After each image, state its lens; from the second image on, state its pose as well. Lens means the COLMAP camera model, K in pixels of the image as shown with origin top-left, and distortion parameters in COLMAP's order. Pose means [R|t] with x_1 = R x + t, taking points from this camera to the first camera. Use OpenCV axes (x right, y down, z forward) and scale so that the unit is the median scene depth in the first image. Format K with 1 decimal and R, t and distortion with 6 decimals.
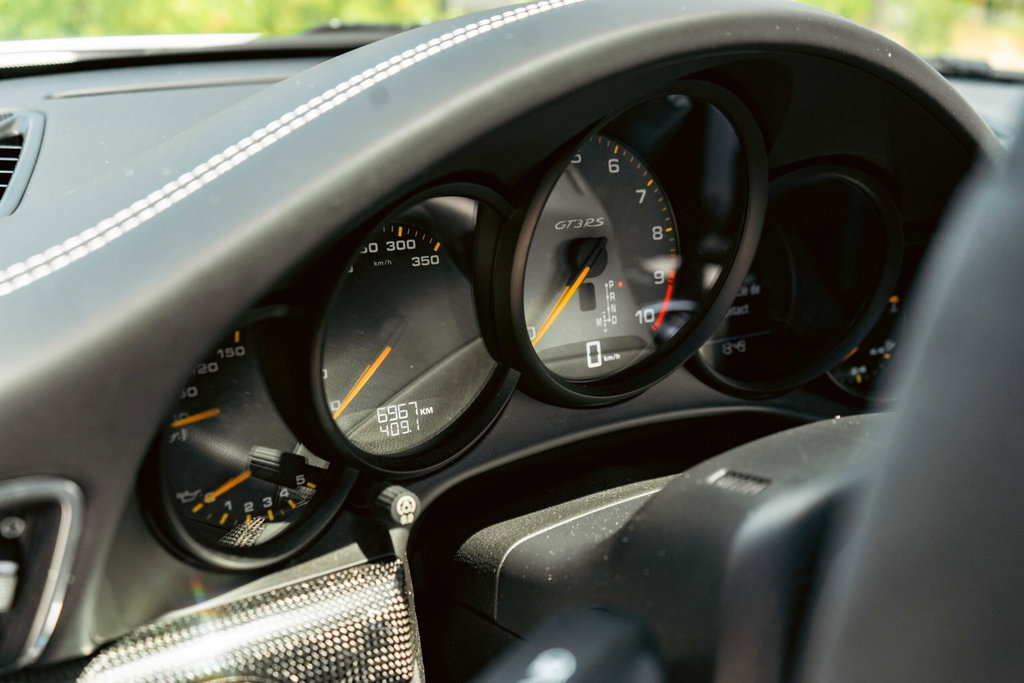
lens RADIAL K [[942.8, 0, 512.0], [0, 942.8, 341.5], [0, 0, 1]] dist [0.002692, -0.004214]
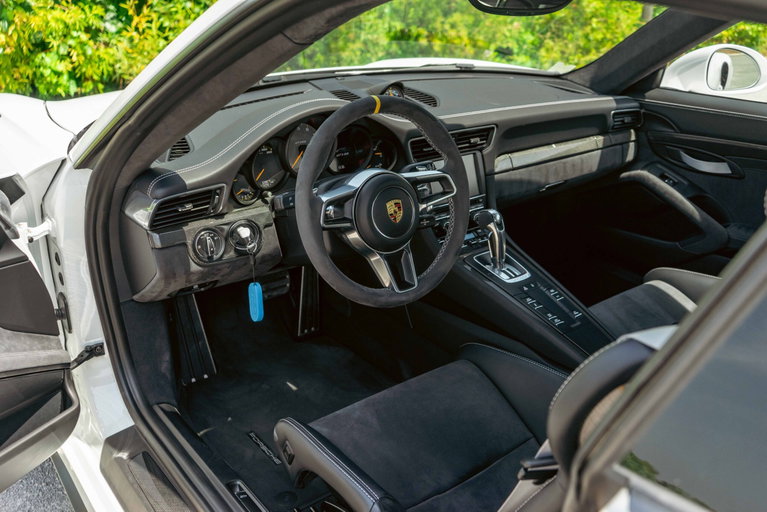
lens RADIAL K [[706.2, 0, 383.5], [0, 706.2, 256.0], [0, 0, 1]] dist [0.002692, -0.004214]
pose [[0.995404, -0.079662, 0.053153, 0.307393], [0.075878, 0.994673, 0.069766, 0.282746], [-0.058427, -0.065412, 0.996146, -3.211033]]
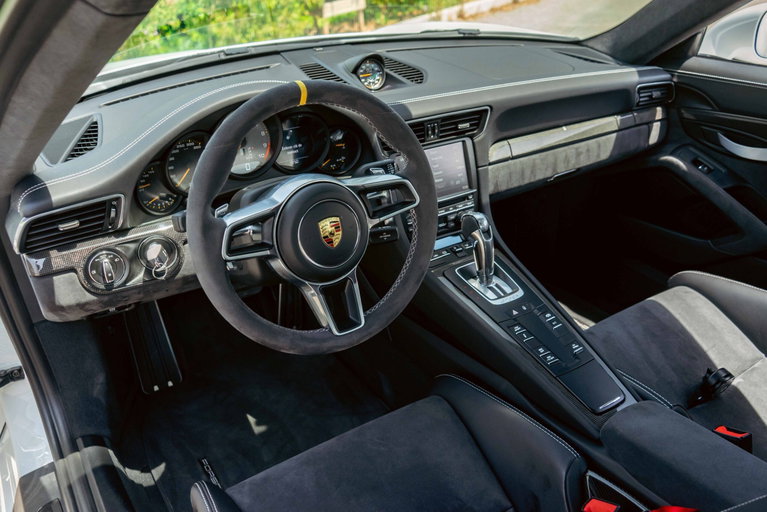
lens RADIAL K [[636.4, 0, 383.5], [0, 636.4, 256.0], [0, 0, 1]] dist [-0.002567, -0.000657]
pose [[0.997088, -0.069803, -0.030703, 0.871053], [0.073553, 0.986601, 0.145628, 0.044834], [0.020126, -0.147462, 0.988863, -2.048864]]
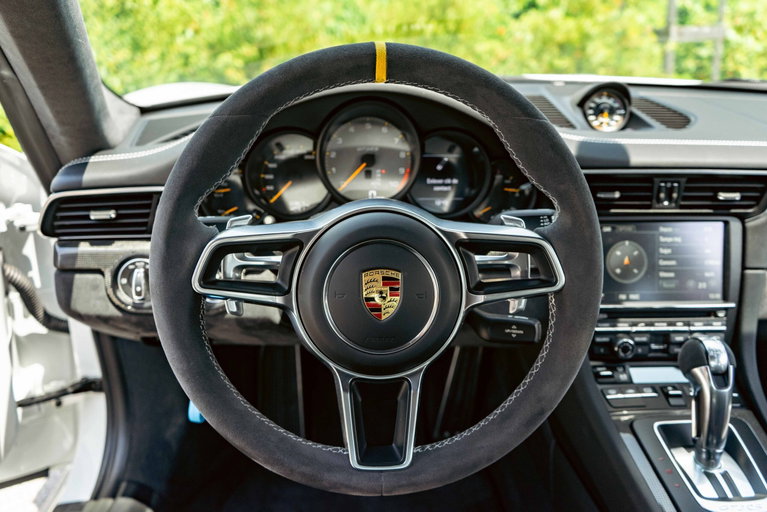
lens RADIAL K [[649.7, 0, 383.5], [0, 649.7, 256.0], [0, 0, 1]] dist [-0.003101, 0.001197]
pose [[0.870496, 0.119434, -0.477464, 1.333367], [-0.124463, 0.991997, 0.021224, 0.184781], [0.476178, 0.040951, 0.878395, -0.864849]]
